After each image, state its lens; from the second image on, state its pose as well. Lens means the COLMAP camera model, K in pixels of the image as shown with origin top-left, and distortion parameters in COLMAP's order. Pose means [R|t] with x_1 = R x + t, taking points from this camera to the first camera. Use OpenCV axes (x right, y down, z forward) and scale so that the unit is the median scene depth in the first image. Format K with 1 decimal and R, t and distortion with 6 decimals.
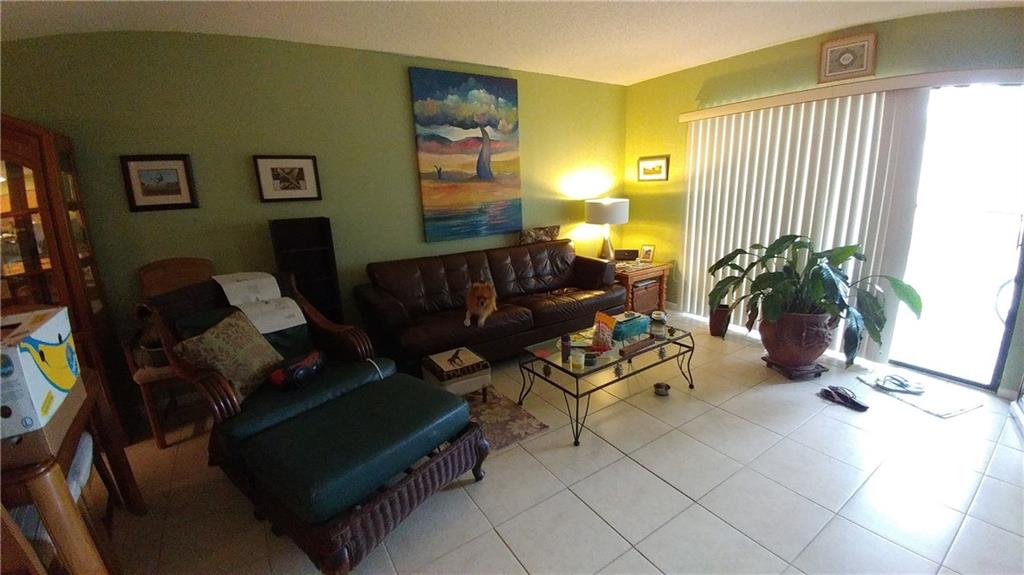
lens RADIAL K [[408.9, 0, 522.6], [0, 408.9, 291.9], [0, 0, 1]] dist [0.001612, -0.028117]
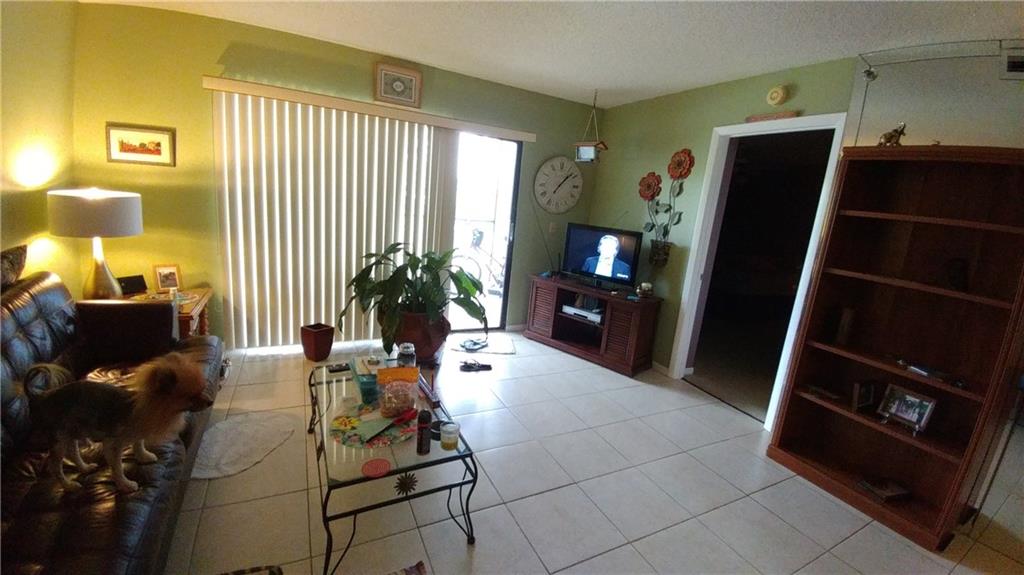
lens RADIAL K [[408.9, 0, 522.6], [0, 408.9, 291.9], [0, 0, 1]] dist [0.001612, -0.028117]
pose [[0.095122, -0.169144, 0.980990, -0.294949], [0.146773, 0.977072, 0.154236, -0.100066], [-0.984586, 0.129311, 0.117766, 0.429982]]
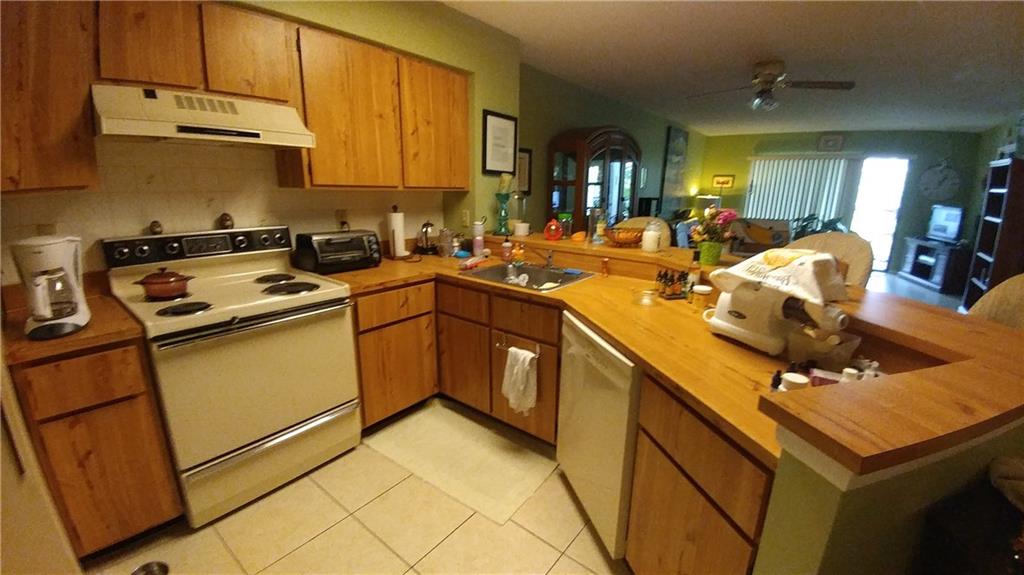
lens RADIAL K [[408.9, 0, 522.6], [0, 408.9, 291.9], [0, 0, 1]] dist [0.001612, -0.028117]
pose [[0.940276, -0.028985, 0.339177, -1.361643], [0.029728, 0.999554, 0.003007, 0.198506], [-0.339113, 0.007255, 0.940718, -0.514948]]
